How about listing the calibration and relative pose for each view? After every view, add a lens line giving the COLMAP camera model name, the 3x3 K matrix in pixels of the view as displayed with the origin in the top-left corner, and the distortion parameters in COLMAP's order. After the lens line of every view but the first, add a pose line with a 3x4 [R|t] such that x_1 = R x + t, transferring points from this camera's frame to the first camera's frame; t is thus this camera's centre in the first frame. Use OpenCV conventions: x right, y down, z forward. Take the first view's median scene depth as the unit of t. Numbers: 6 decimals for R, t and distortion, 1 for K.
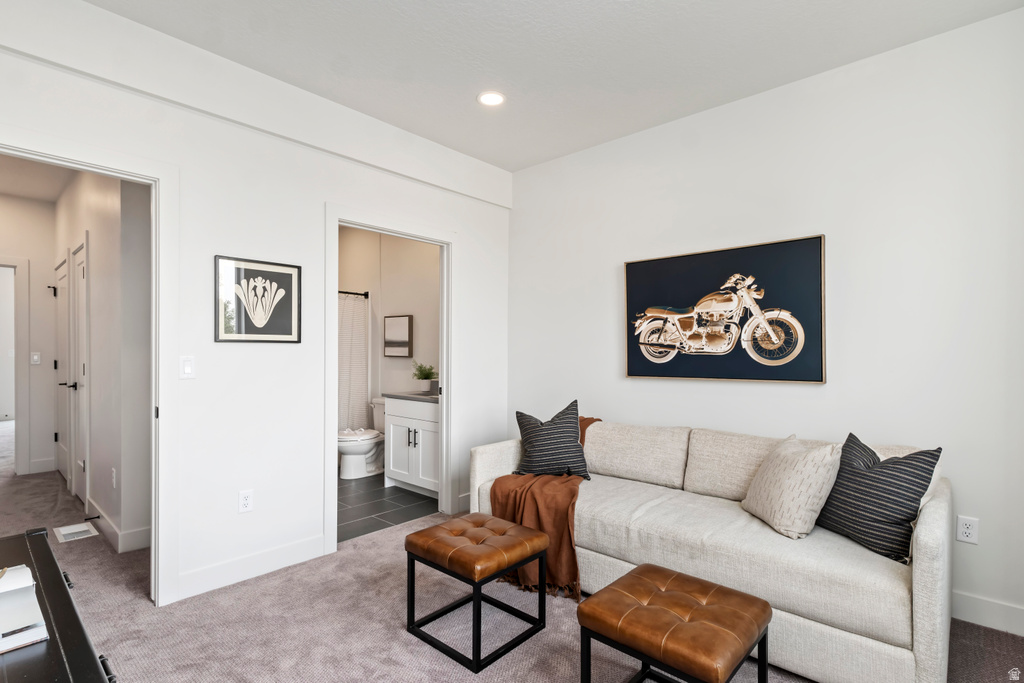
lens RADIAL K [[499.0, 0, 509.8], [0, 499.0, 345.9], [0, 0, 1]] dist [0.003932, 0.000960]
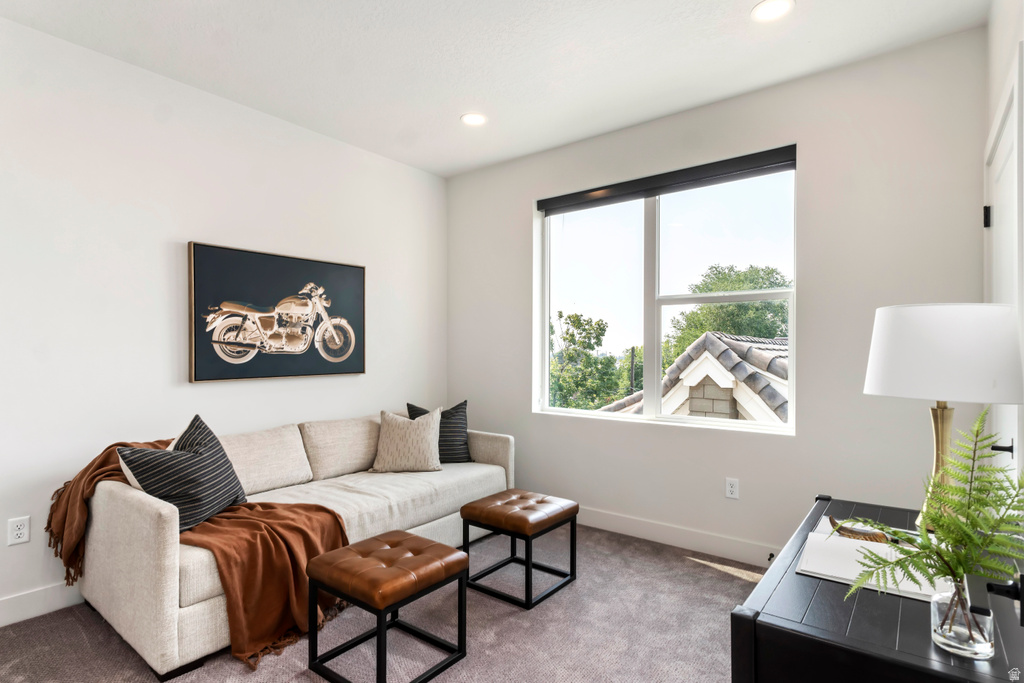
lens RADIAL K [[515.9, 0, 513.1], [0, 515.9, 351.0], [0, 0, 1]] dist [-0.001258, -0.000510]
pose [[-0.078218, -0.007519, 0.996908, -0.762992], [-0.017304, 0.999831, 0.006184, -0.003857], [-0.996786, -0.016767, -0.078334, 0.641841]]
